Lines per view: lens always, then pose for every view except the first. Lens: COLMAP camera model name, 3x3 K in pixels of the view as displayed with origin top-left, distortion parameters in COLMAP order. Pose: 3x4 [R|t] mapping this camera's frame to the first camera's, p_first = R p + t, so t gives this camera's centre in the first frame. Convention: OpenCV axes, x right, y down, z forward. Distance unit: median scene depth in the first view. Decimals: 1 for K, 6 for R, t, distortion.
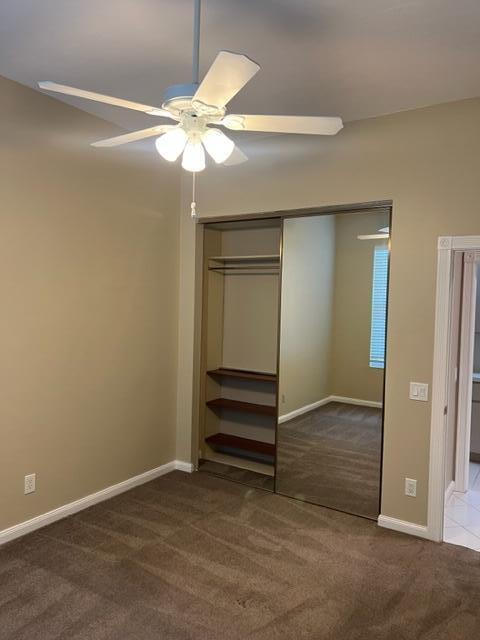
lens RADIAL K [[479.6, 0, 238.5], [0, 479.6, 320.4], [0, 0, 1]] dist [0.054367, -0.062667]
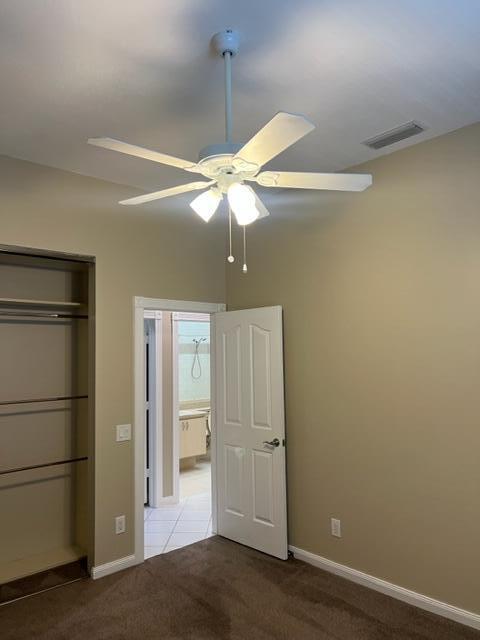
lens RADIAL K [[479.6, 0, 238.6], [0, 479.6, 320.1], [0, 0, 1]] dist [0.054367, -0.062667]
pose [[0.242679, 0.036285, 0.969428, -0.653614], [0.054087, 0.997240, -0.050866, -0.041474], [-0.968598, 0.064777, 0.240047, 0.464496]]
